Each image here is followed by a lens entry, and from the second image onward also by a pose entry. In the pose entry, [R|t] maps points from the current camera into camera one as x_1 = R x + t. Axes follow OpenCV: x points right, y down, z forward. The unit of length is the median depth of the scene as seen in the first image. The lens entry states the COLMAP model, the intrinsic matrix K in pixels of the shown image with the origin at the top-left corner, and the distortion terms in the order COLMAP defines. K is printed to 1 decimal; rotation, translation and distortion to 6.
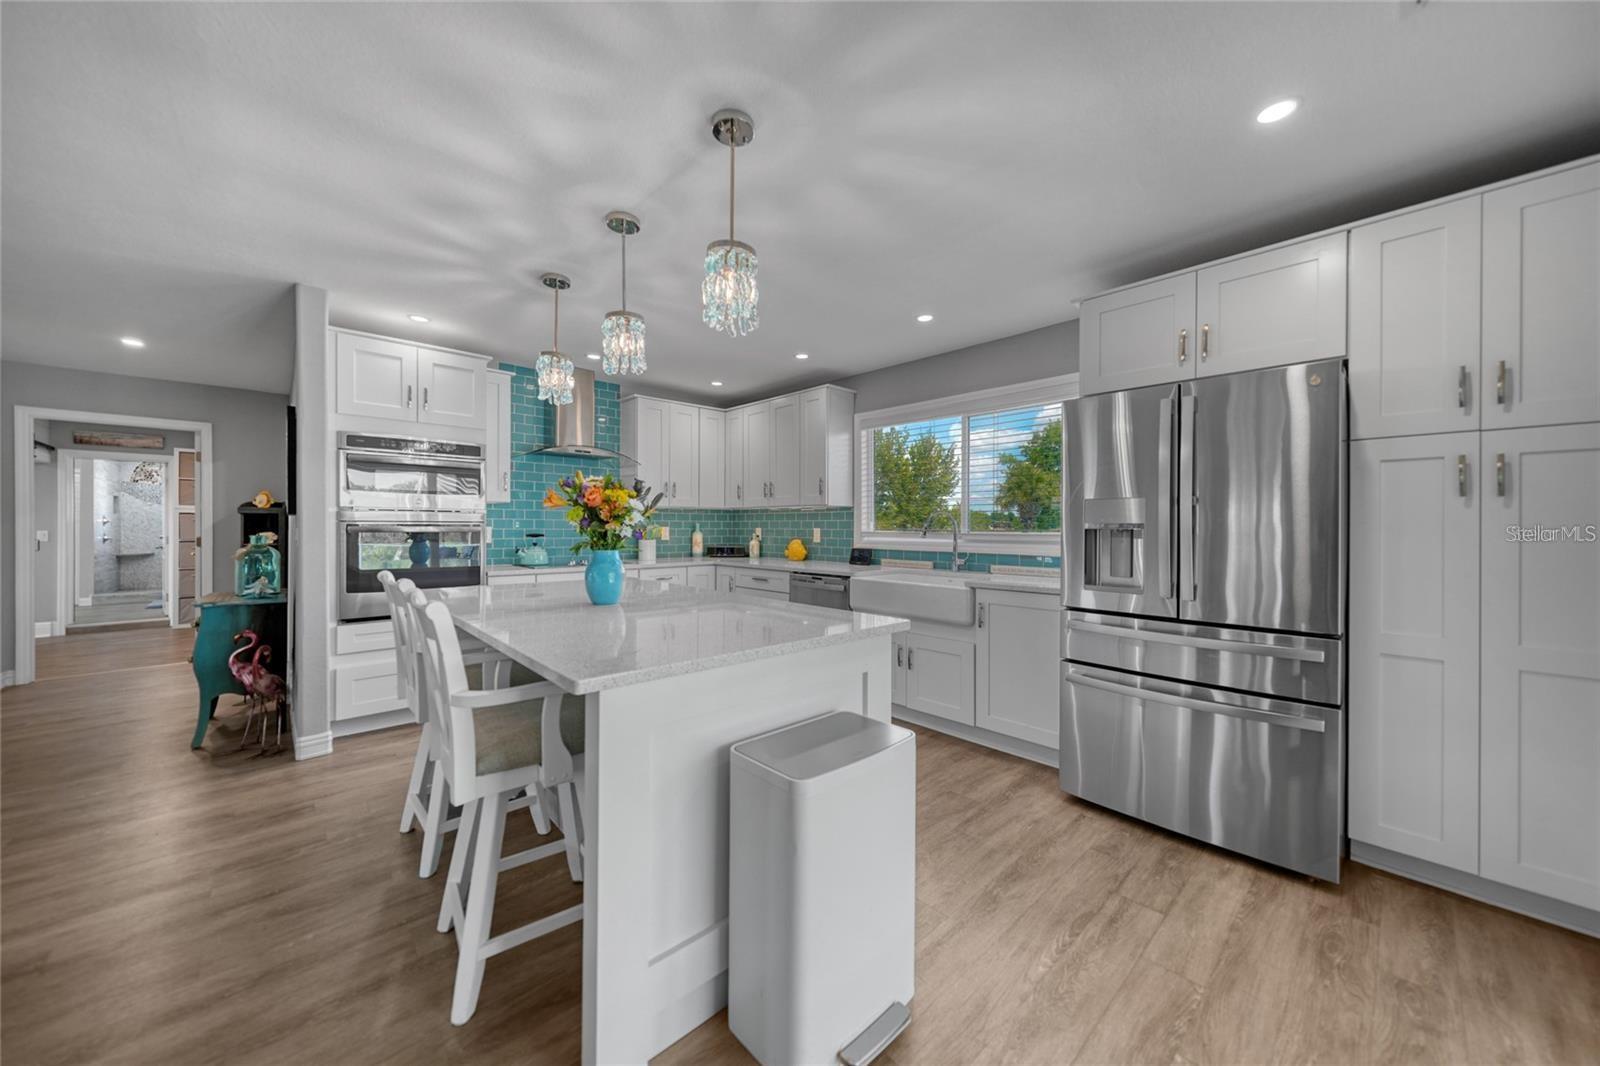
lens RADIAL K [[569.9, 0, 820.8], [0, 569.9, 530.1], [0, 0, 1]] dist [0.008778, -0.000085]
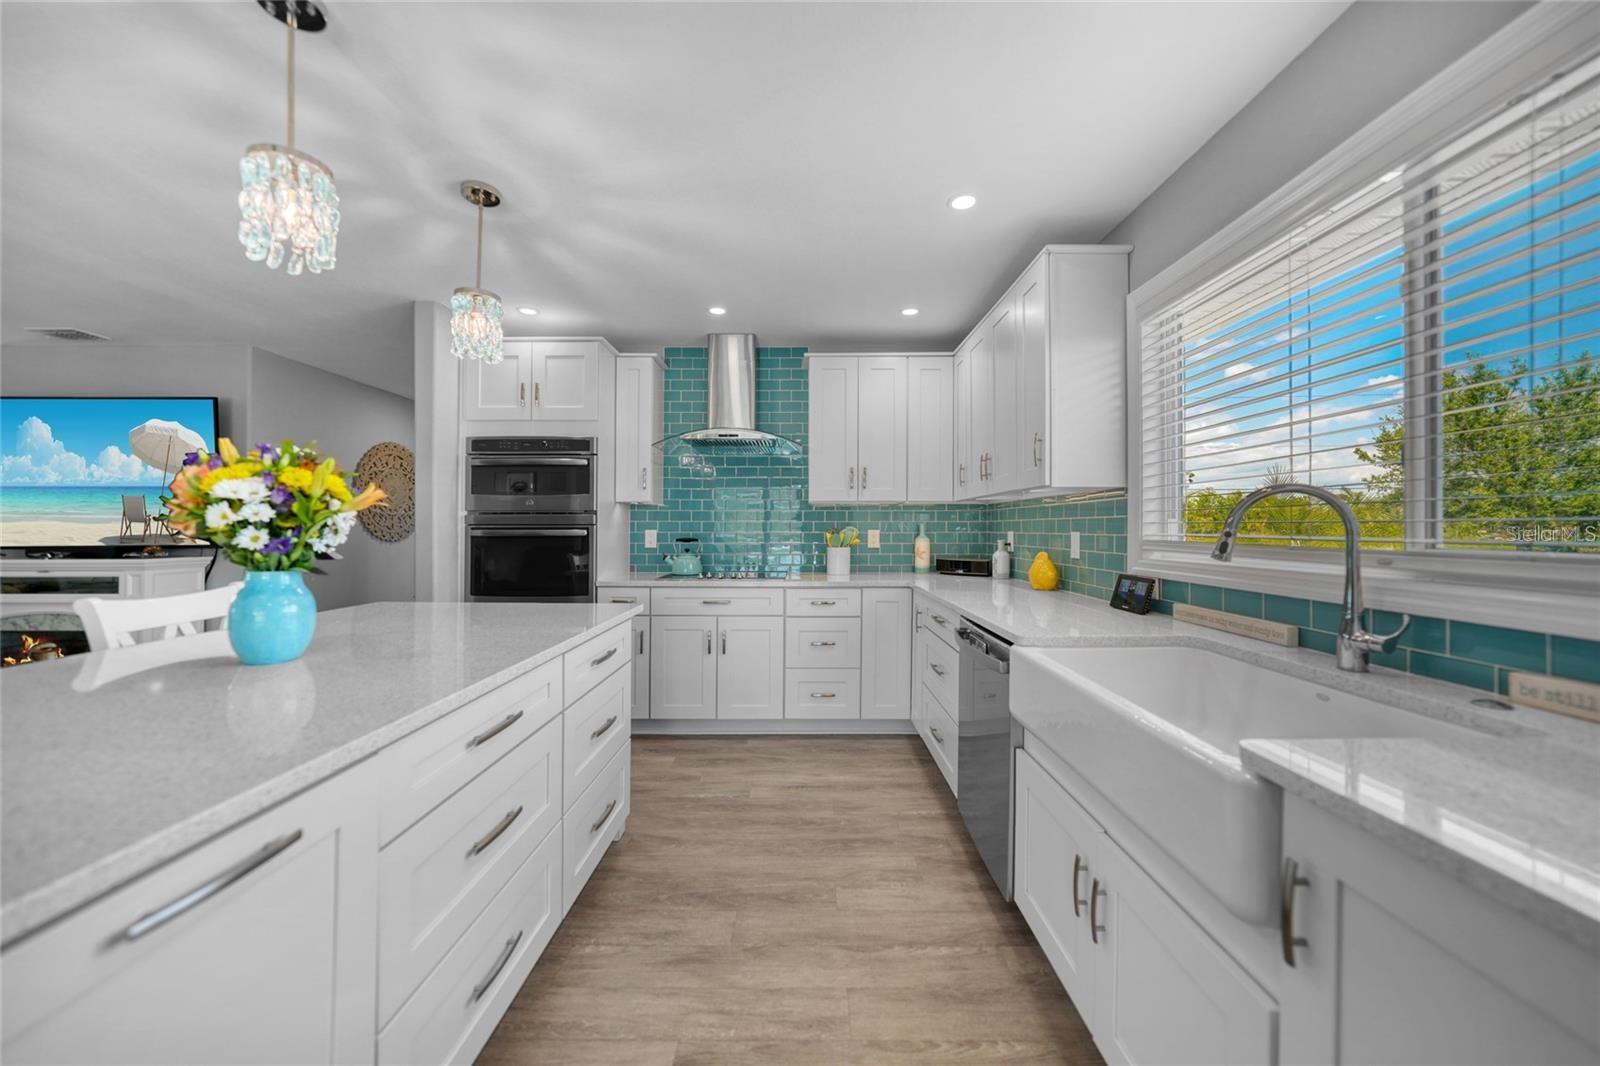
lens RADIAL K [[566.6, 0, 803.2], [0, 566.6, 539.4], [0, 0, 1]] dist [-0.016459, 0.000190]
pose [[0.718438, 0.007880, -0.695547, 0.175423], [0.001041, 0.999923, 0.012404, -0.002941], [0.695591, -0.009636, 0.718374, 0.427359]]
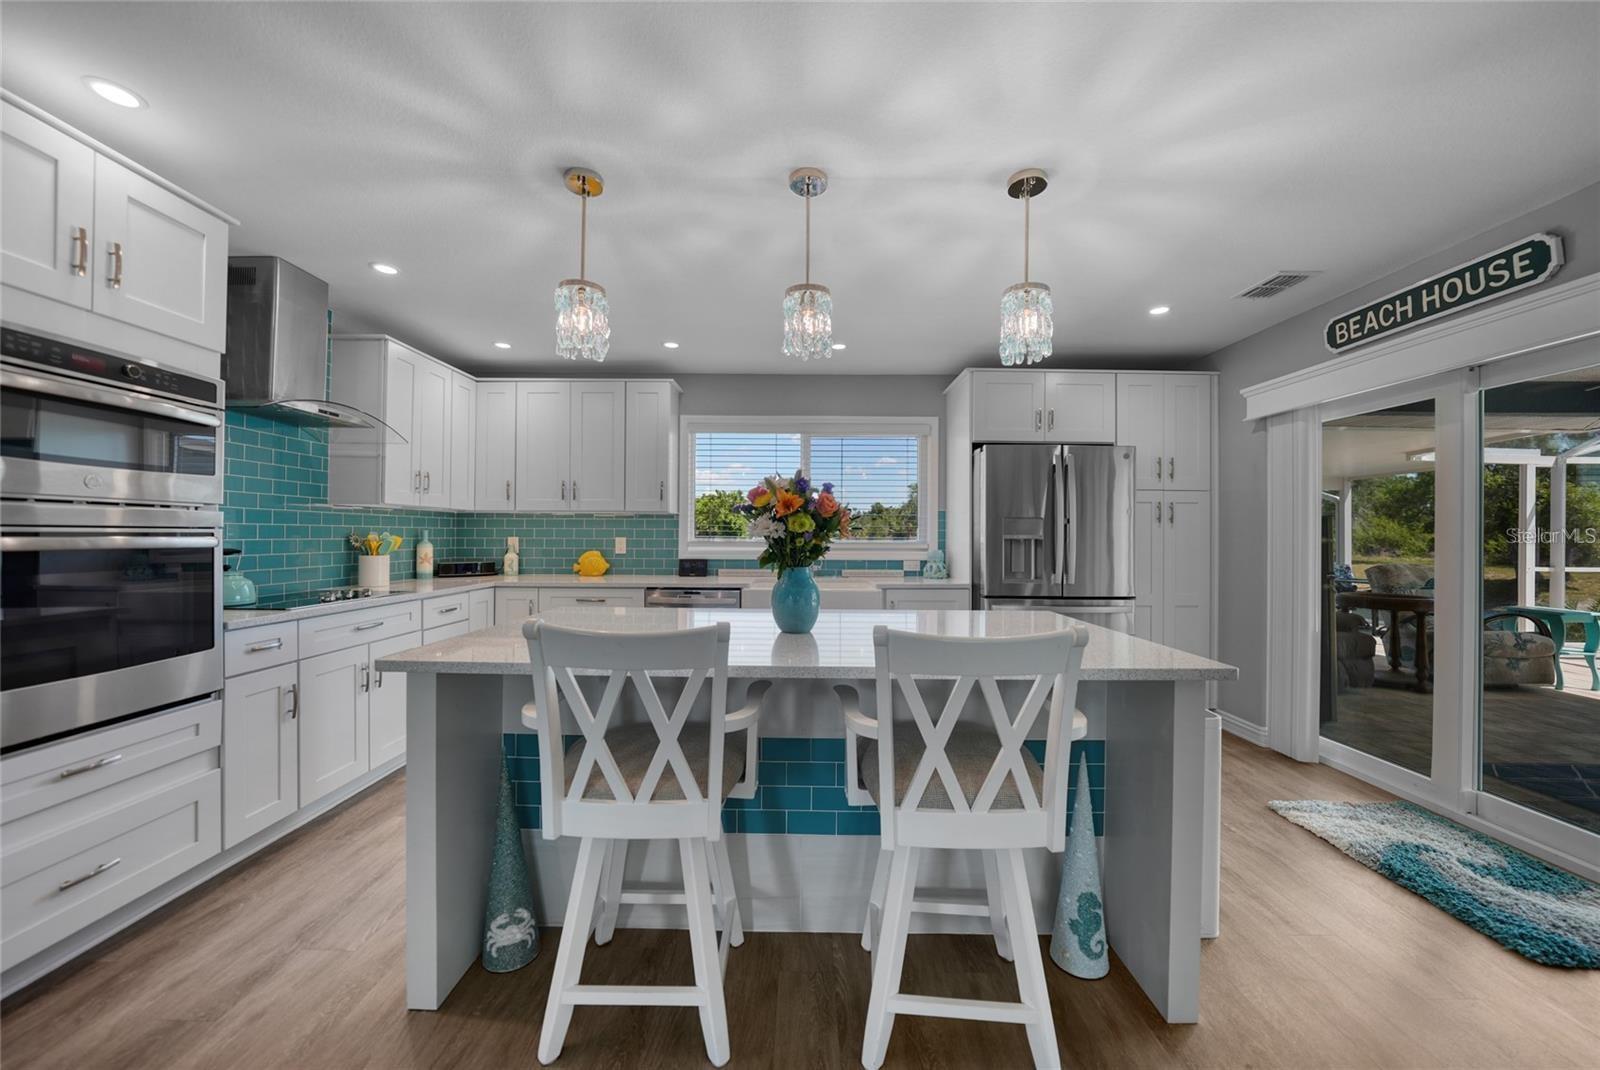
lens RADIAL K [[578.1, 0, 794.8], [0, 578.1, 538.7], [0, 0, 1]] dist [-0.000804, 0.000260]
pose [[0.699673, -0.003984, 0.714452, -0.436983], [0.001363, 0.999990, 0.004241, -0.004600], [-0.714462, -0.001993, 0.699671, 0.182587]]
